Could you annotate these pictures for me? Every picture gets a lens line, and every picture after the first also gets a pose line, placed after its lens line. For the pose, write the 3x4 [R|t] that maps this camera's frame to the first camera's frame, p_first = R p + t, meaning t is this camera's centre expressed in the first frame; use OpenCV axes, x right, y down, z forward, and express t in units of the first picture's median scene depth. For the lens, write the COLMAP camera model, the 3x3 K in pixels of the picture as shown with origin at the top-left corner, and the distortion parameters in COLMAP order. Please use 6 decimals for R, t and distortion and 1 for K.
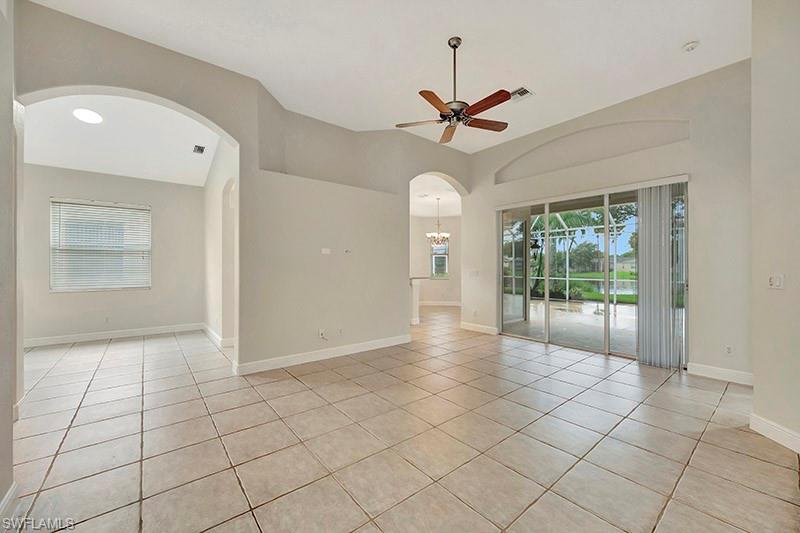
lens RADIAL K [[318.3, 0, 399.4], [0, 318.3, 264.6], [0, 0, 1]] dist [-0.001281, -0.000144]
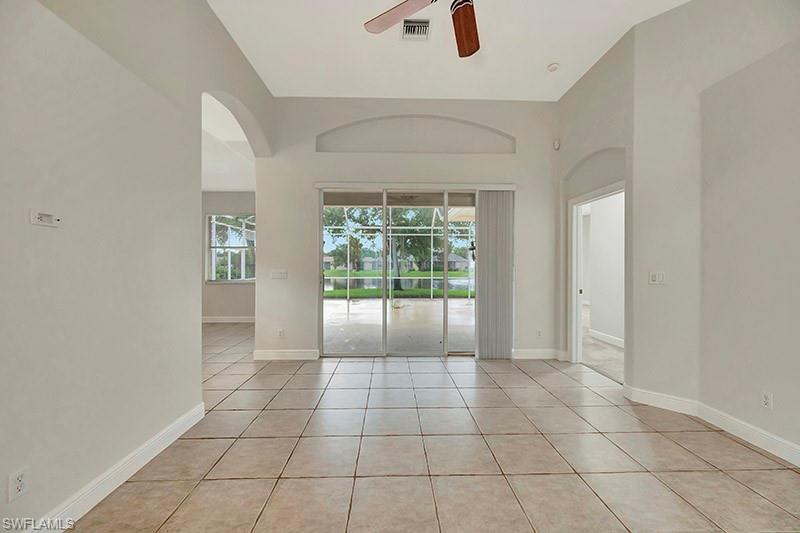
lens RADIAL K [[316.2, 0, 401.2], [0, 316.2, 265.4], [0, 0, 1]] dist [-0.001001, 0.000024]
pose [[0.605602, -0.000808, 0.795768, -0.219079], [-0.003740, 0.999986, 0.003862, 0.003498], [-0.795759, -0.005315, 0.605590, 0.588482]]
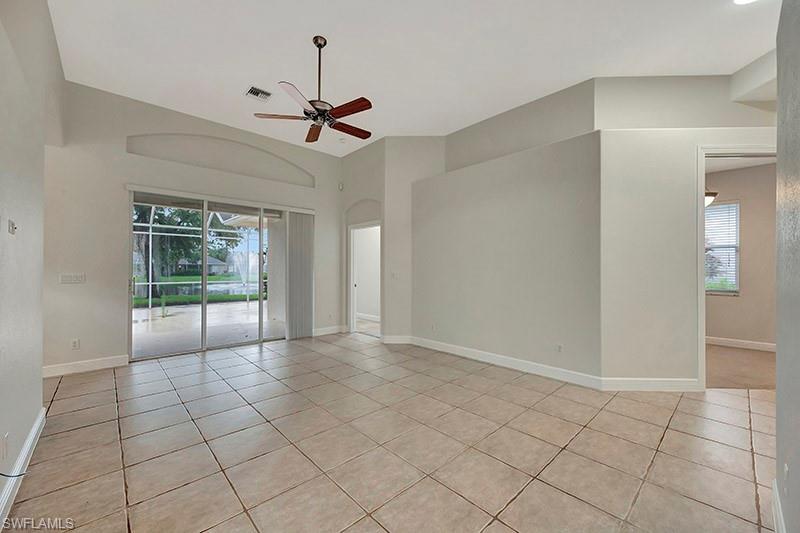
lens RADIAL K [[316.2, 0, 401.2], [0, 316.2, 265.4], [0, 0, 1]] dist [-0.001001, 0.000024]
pose [[-0.072303, 0.011231, 0.997319, -0.636018], [-0.004825, 0.999921, -0.011610, 0.006257], [-0.997371, -0.005651, -0.072243, 0.631091]]
